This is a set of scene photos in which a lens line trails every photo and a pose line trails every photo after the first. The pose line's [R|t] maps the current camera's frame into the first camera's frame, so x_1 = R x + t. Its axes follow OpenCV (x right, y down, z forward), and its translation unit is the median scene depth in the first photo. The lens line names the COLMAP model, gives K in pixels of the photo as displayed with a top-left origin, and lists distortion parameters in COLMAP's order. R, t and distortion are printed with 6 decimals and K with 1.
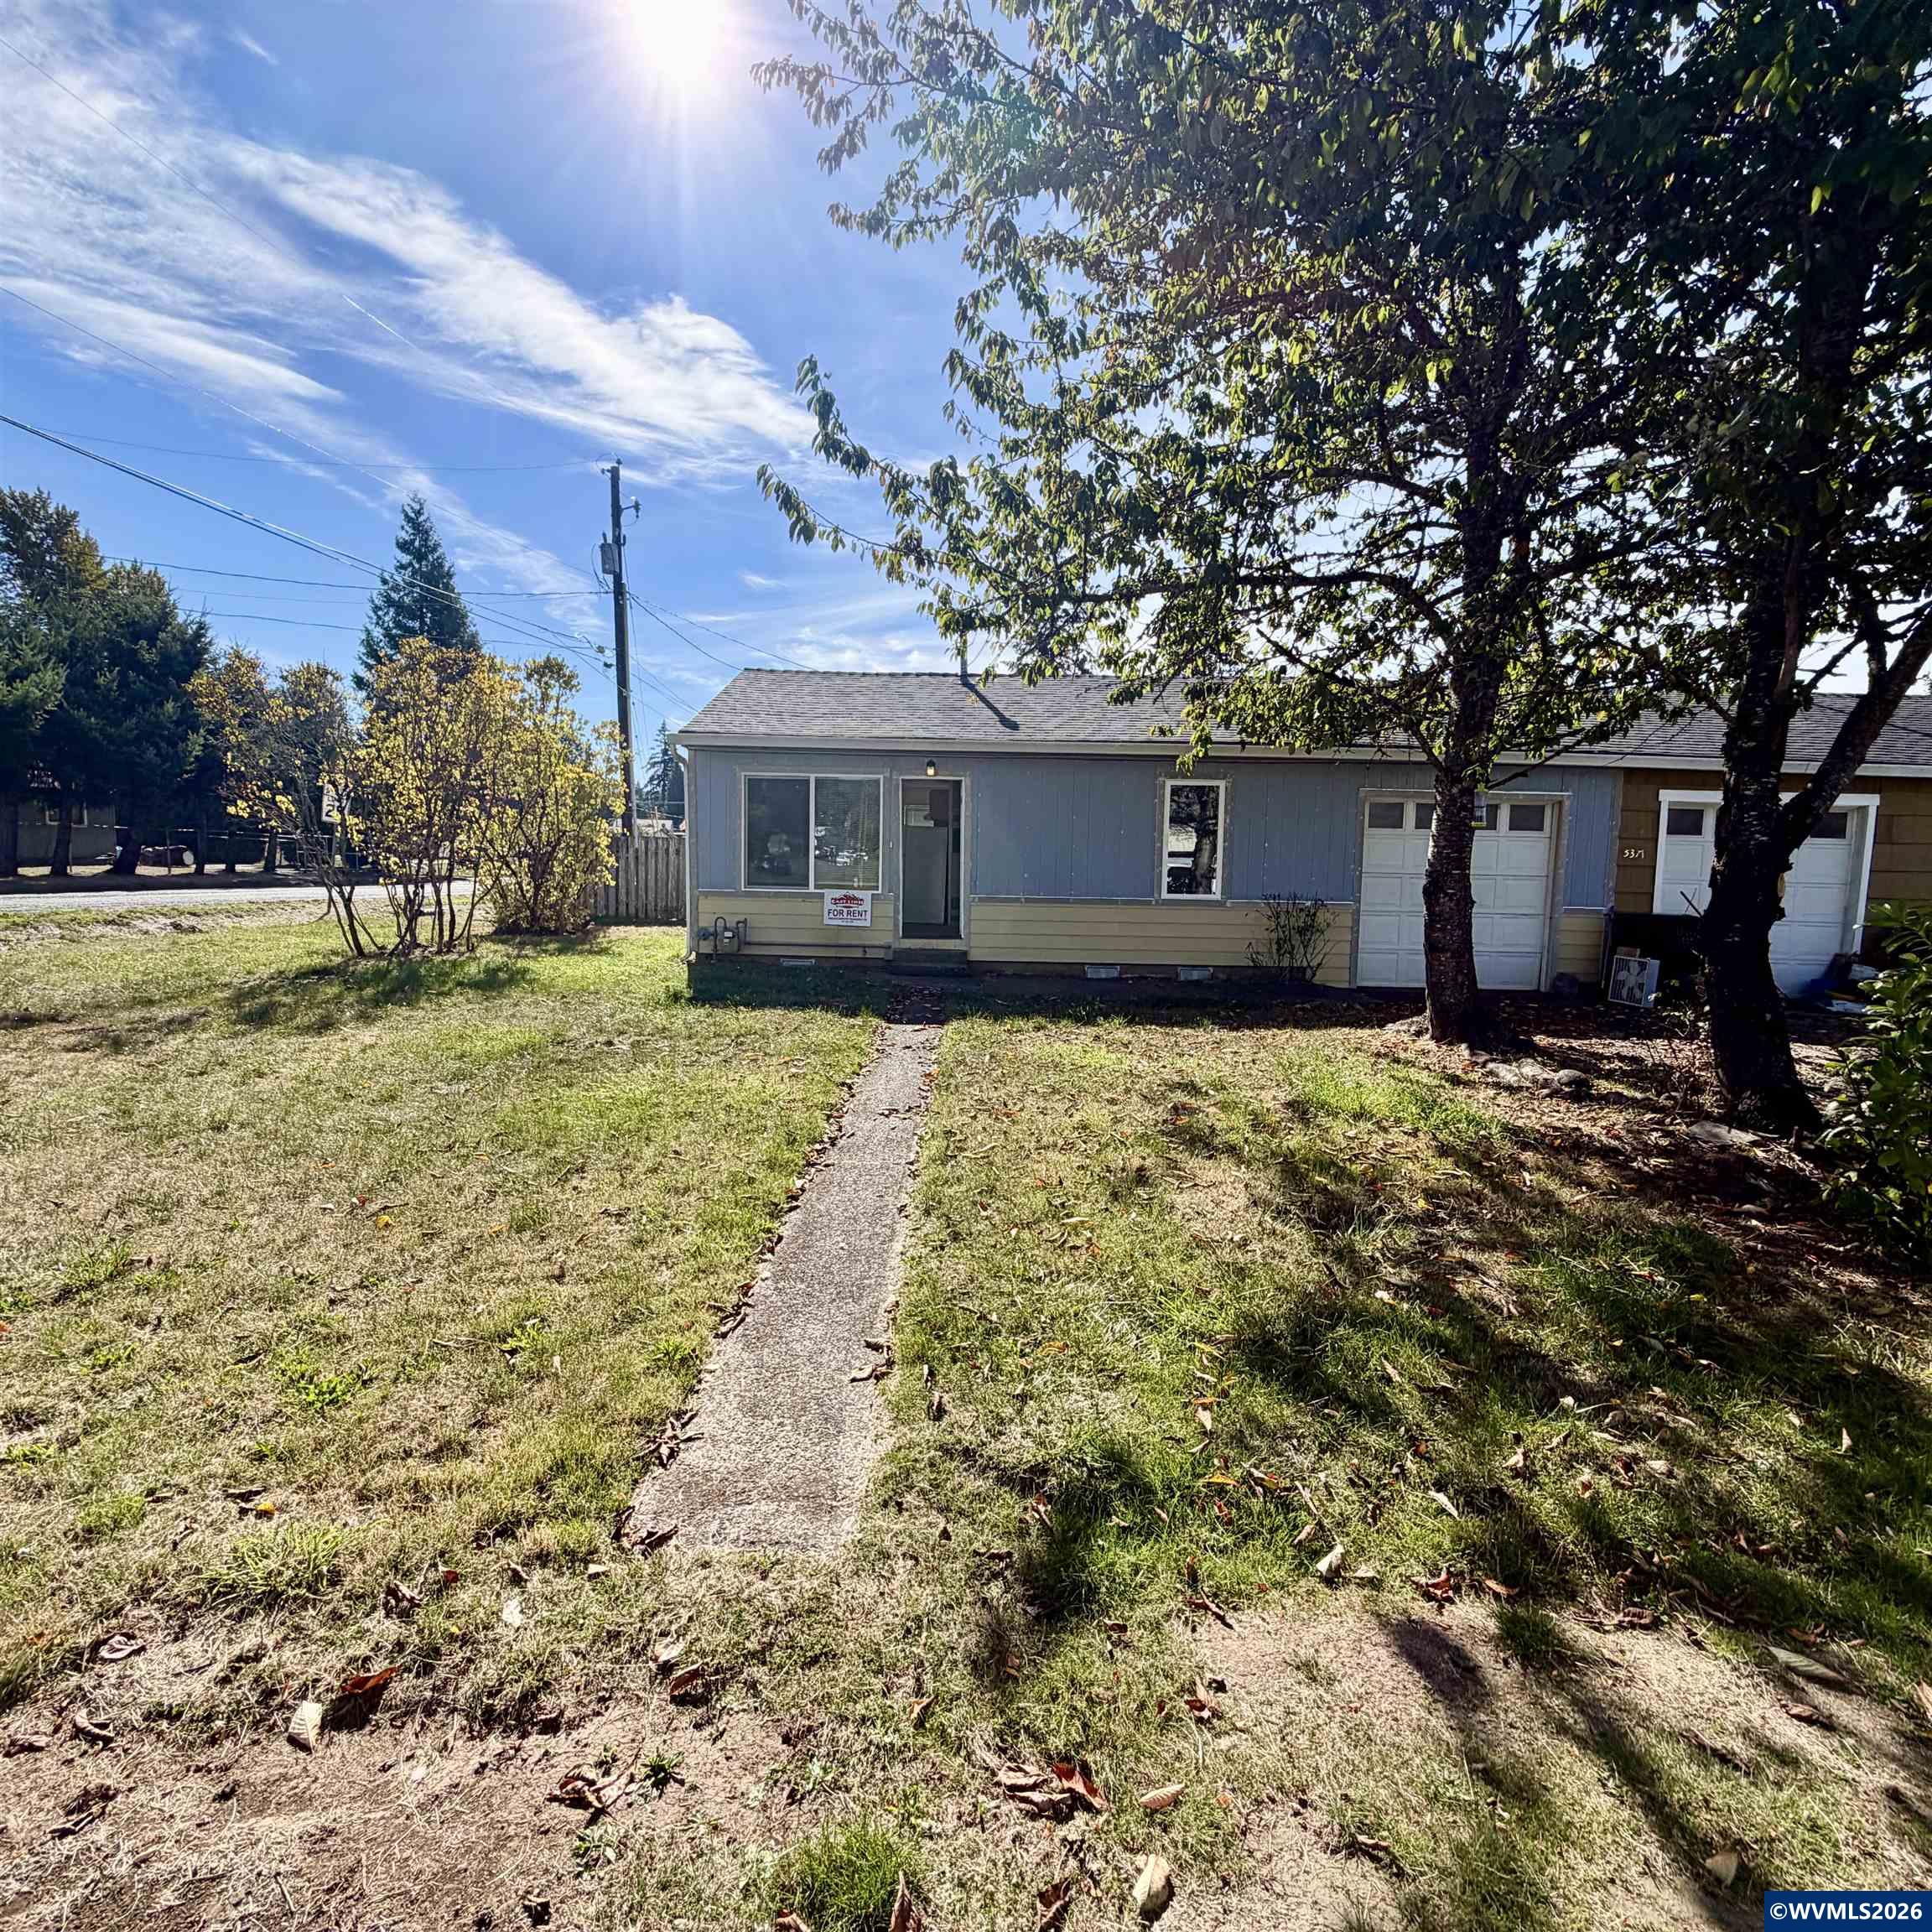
lens RADIAL K [[1033.9, 0, 963.0], [0, 1033.9, 967.3], [0, 0, 1]] dist [0.001062, -0.001070]
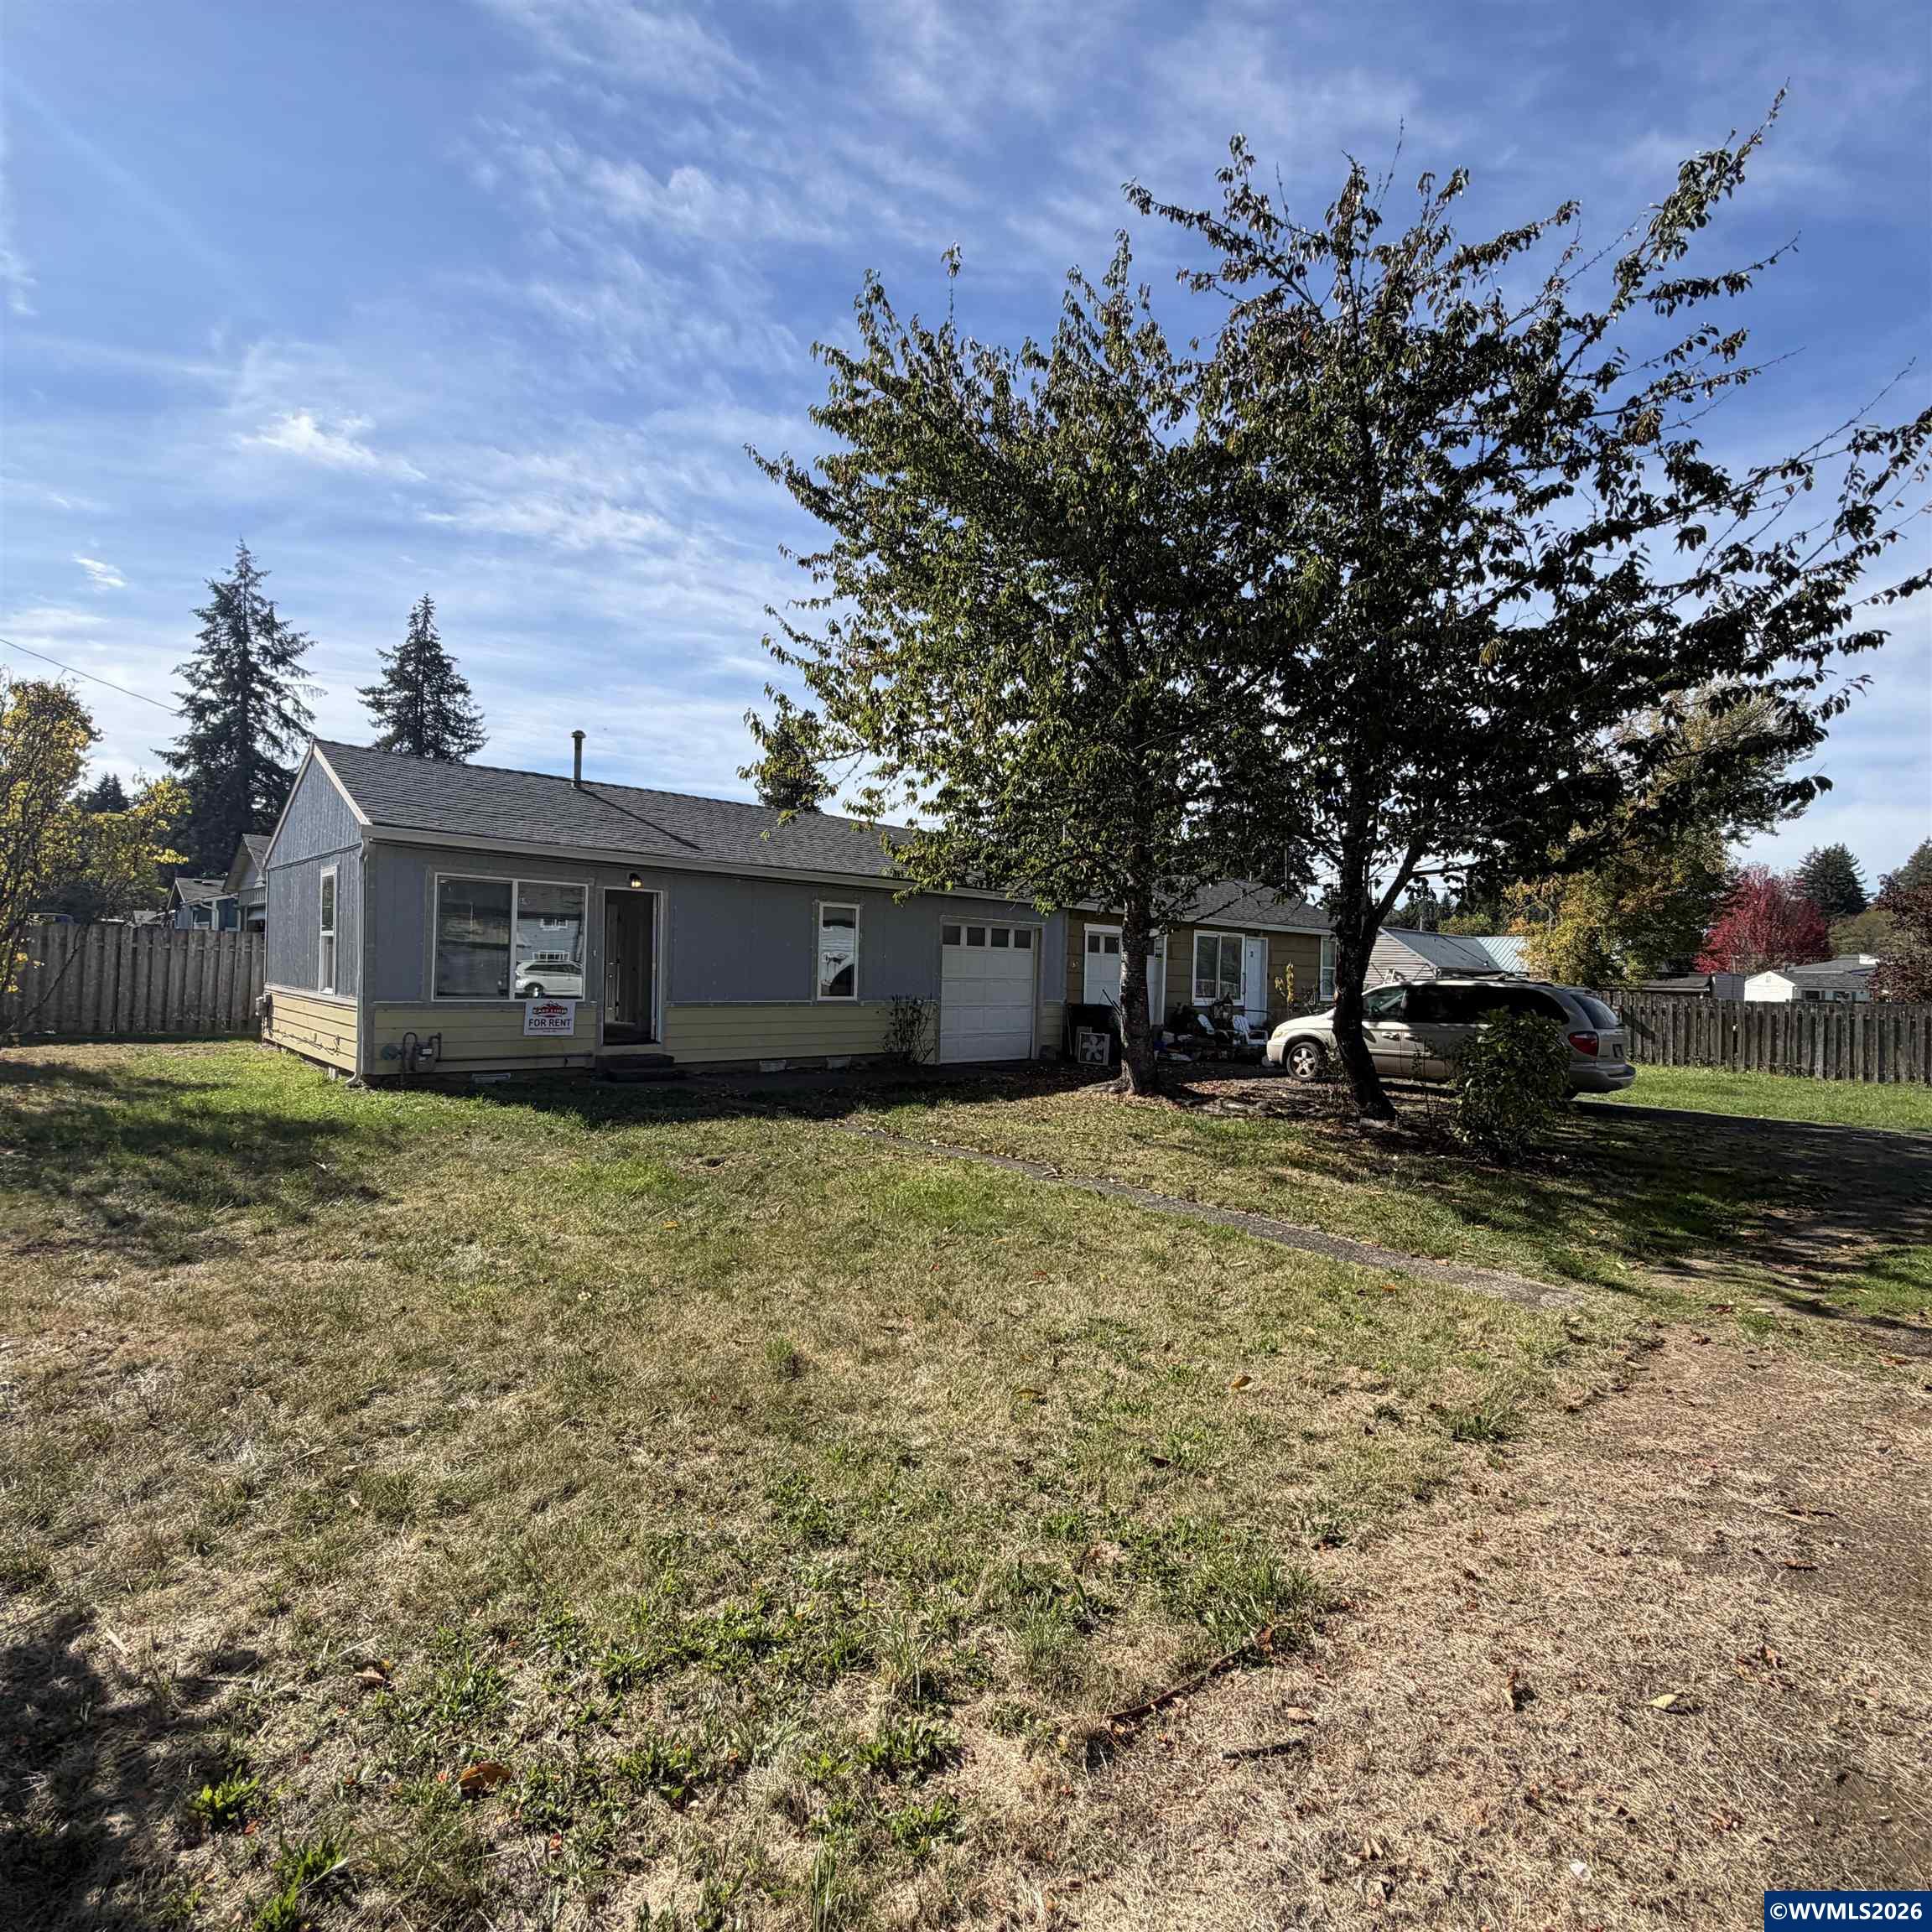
lens RADIAL K [[1065.0, 0, 988.0], [0, 1065.0, 967.0], [0, 0, 1]] dist [-0.001634, 0.000314]
pose [[0.711665, 0.002440, 0.702515, -0.481935], [0.053059, 0.996951, -0.057213, -0.023900], [-0.700512, 0.077992, 0.709366, -0.001547]]
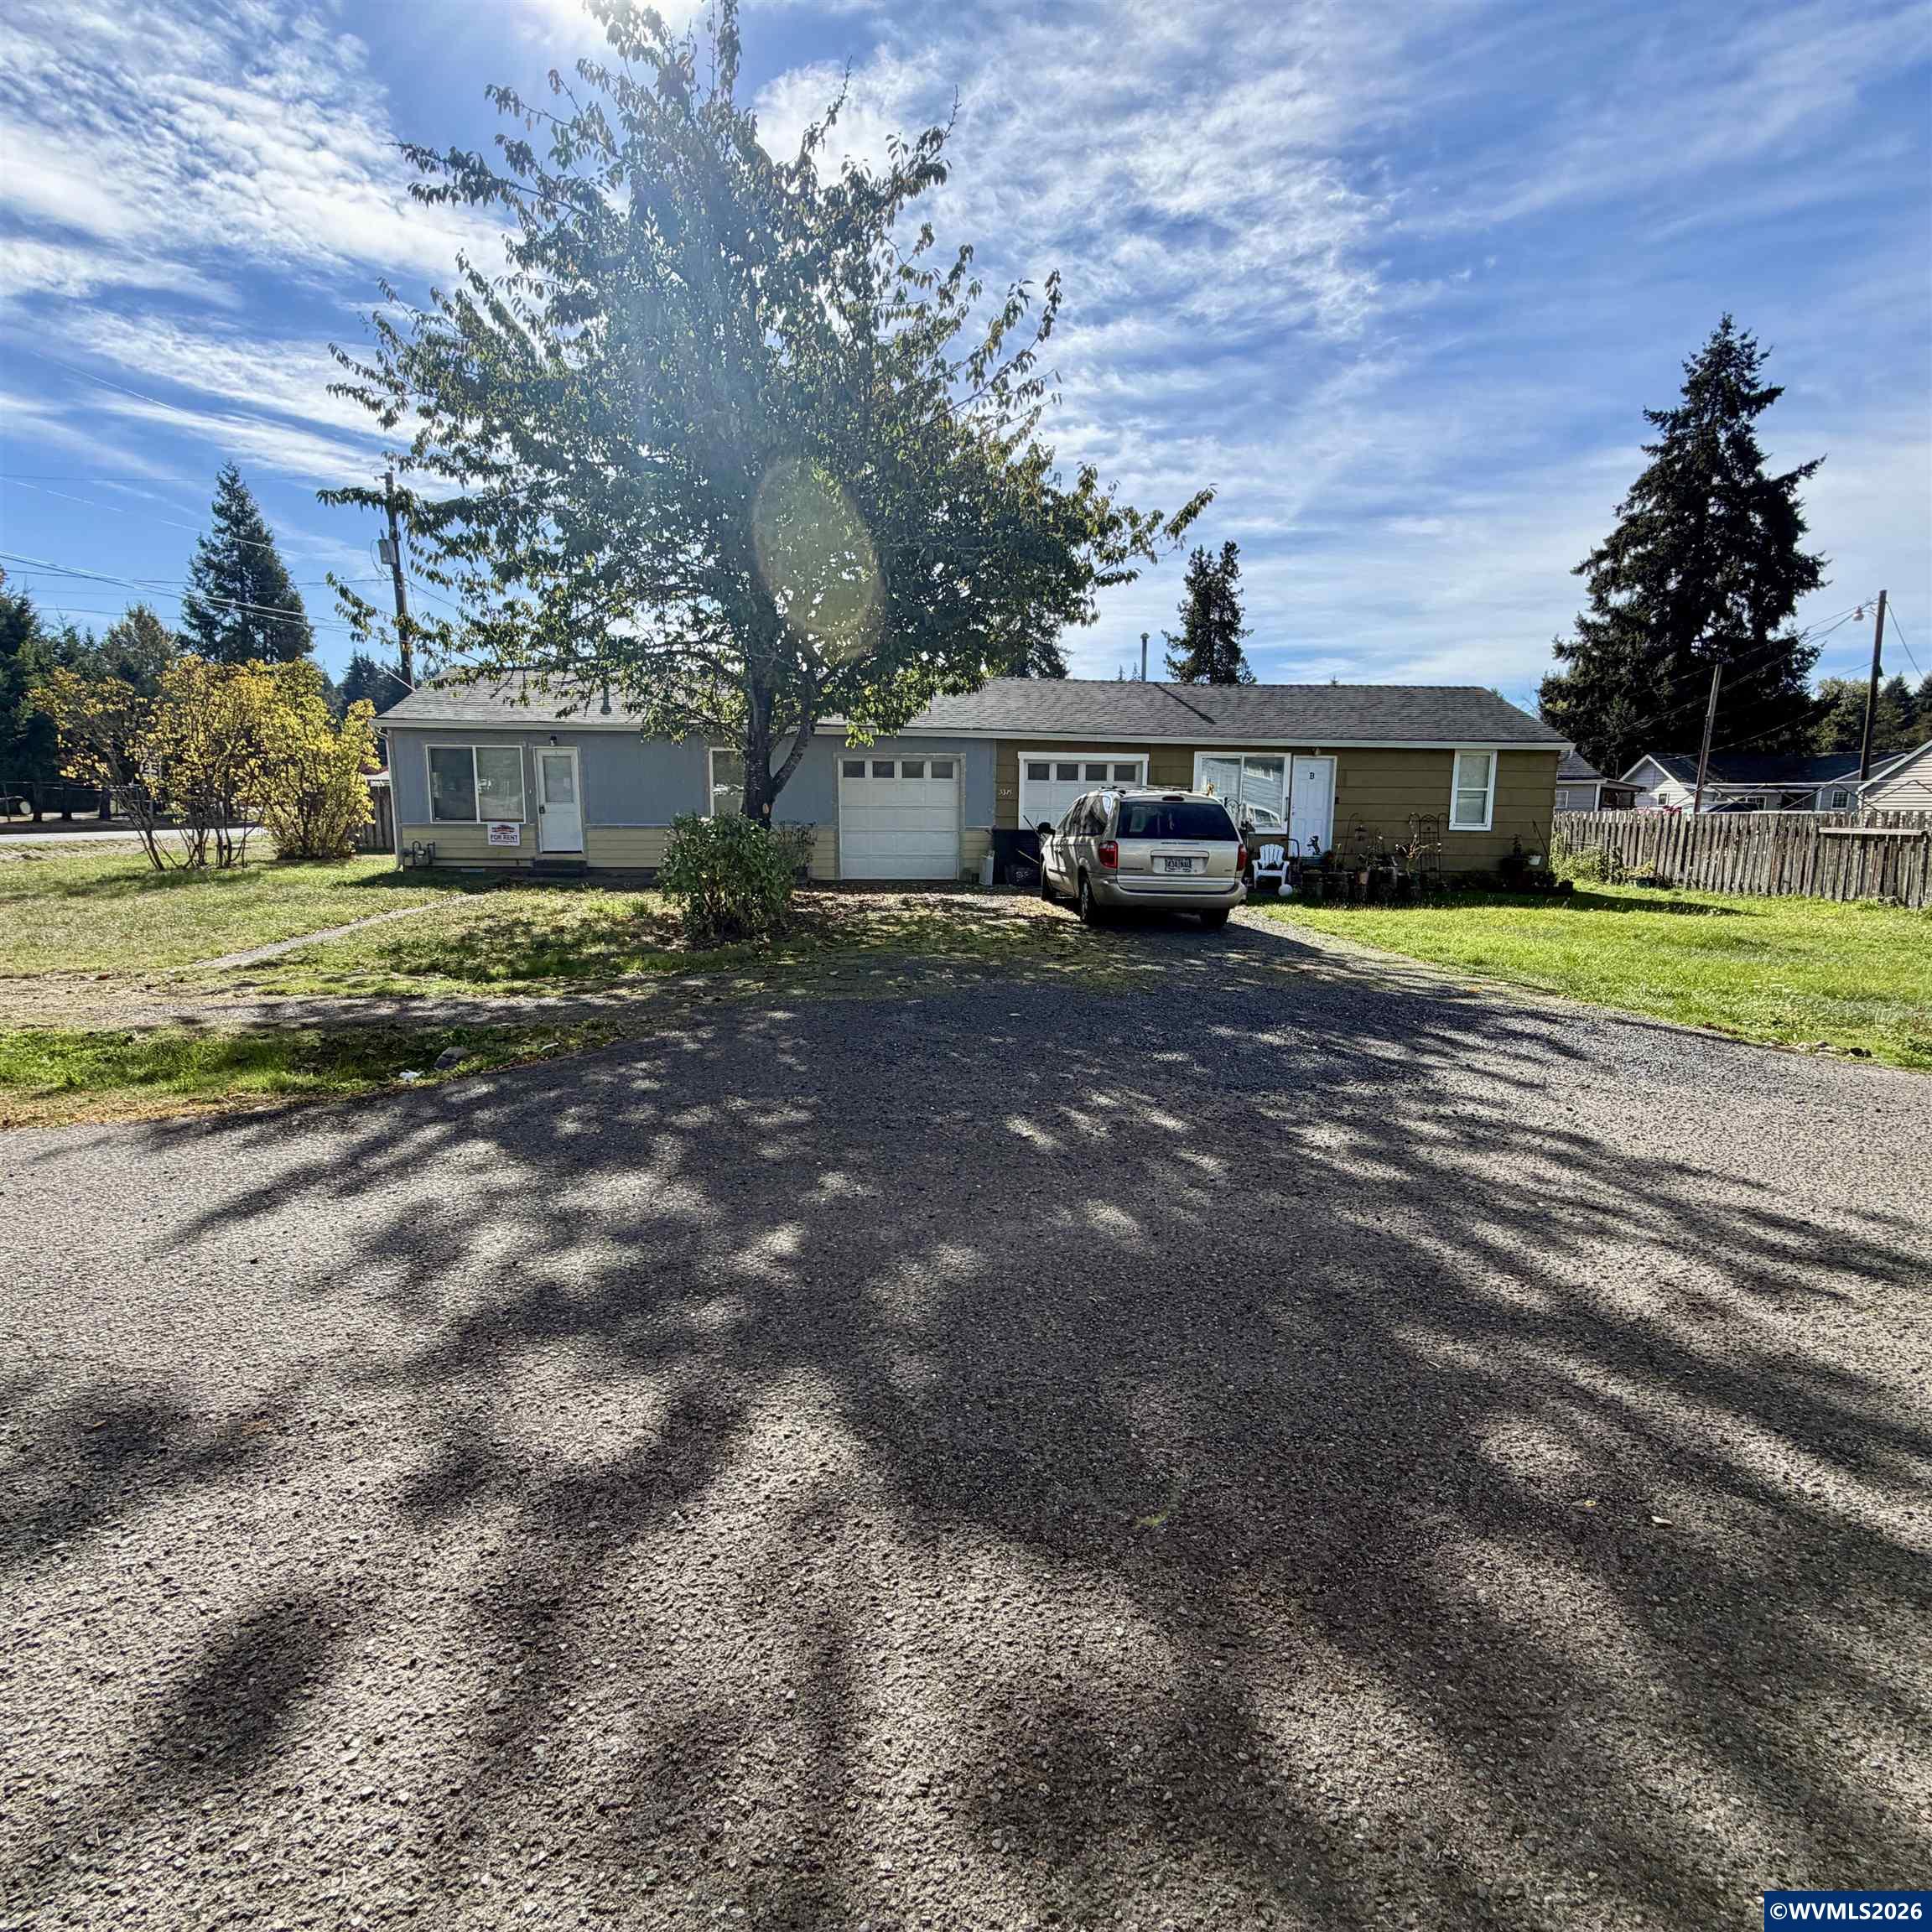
lens RADIAL K [[1065.0, 0, 988.0], [0, 1065.0, 967.0], [0, 0, 1]] dist [-0.001634, 0.000314]
pose [[0.995478, -0.026261, 0.091285, 0.430965], [0.021455, 0.998351, 0.053237, 0.066819], [-0.092533, -0.051038, 0.994401, -0.604178]]
